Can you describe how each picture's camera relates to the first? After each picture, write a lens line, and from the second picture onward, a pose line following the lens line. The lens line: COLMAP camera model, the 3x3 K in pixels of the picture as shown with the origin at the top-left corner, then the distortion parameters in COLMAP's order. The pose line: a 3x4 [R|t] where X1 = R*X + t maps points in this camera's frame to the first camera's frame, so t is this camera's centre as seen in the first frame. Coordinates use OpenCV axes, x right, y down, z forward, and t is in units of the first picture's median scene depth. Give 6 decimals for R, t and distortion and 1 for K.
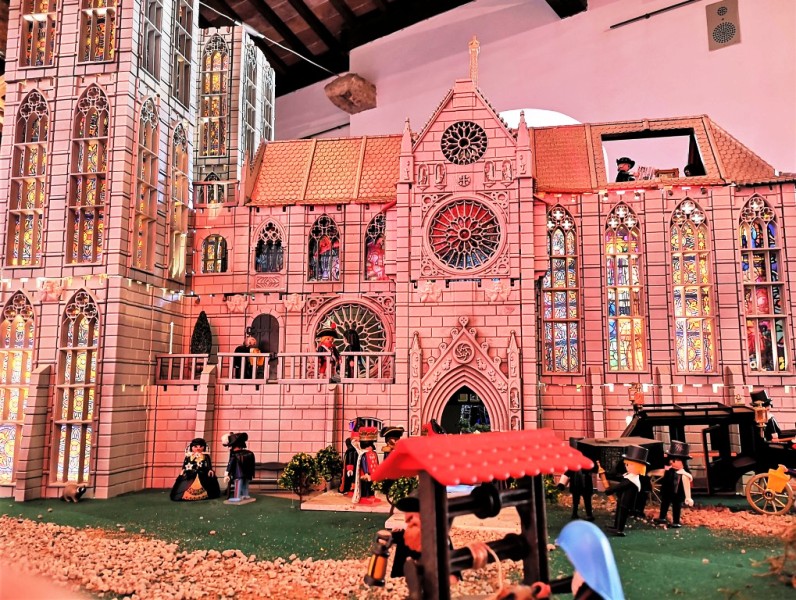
lens RADIAL K [[667.9, 0, 398.0], [0, 667.9, 300.0], [0, 0, 1]] dist [0.046712, -0.009118]
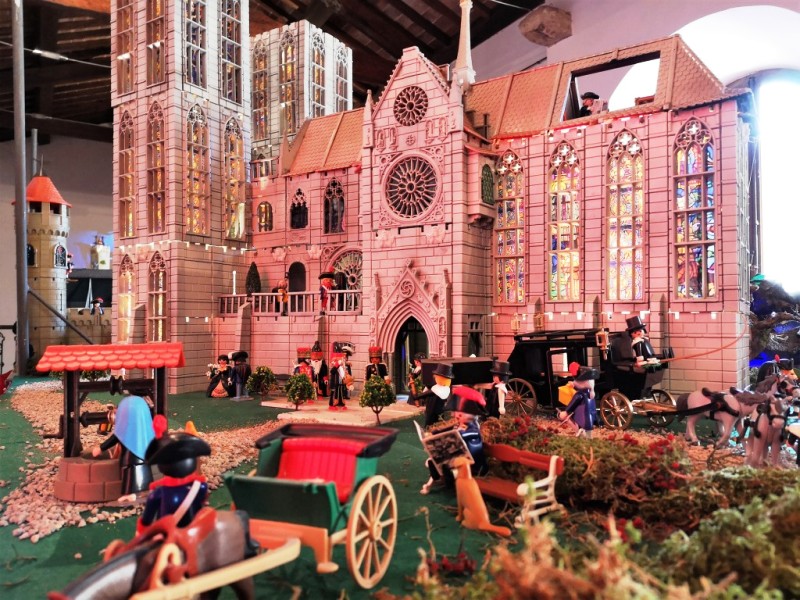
lens RADIAL K [[629.2, 0, 400.0], [0, 629.2, 309.8], [0, 0, 1]] dist [0.048713, -0.002159]
pose [[0.916650, -0.013376, -0.399468, 0.509071], [0.059913, 0.992746, 0.104240, -0.001843], [0.395176, -0.119485, 0.910802, -0.036008]]
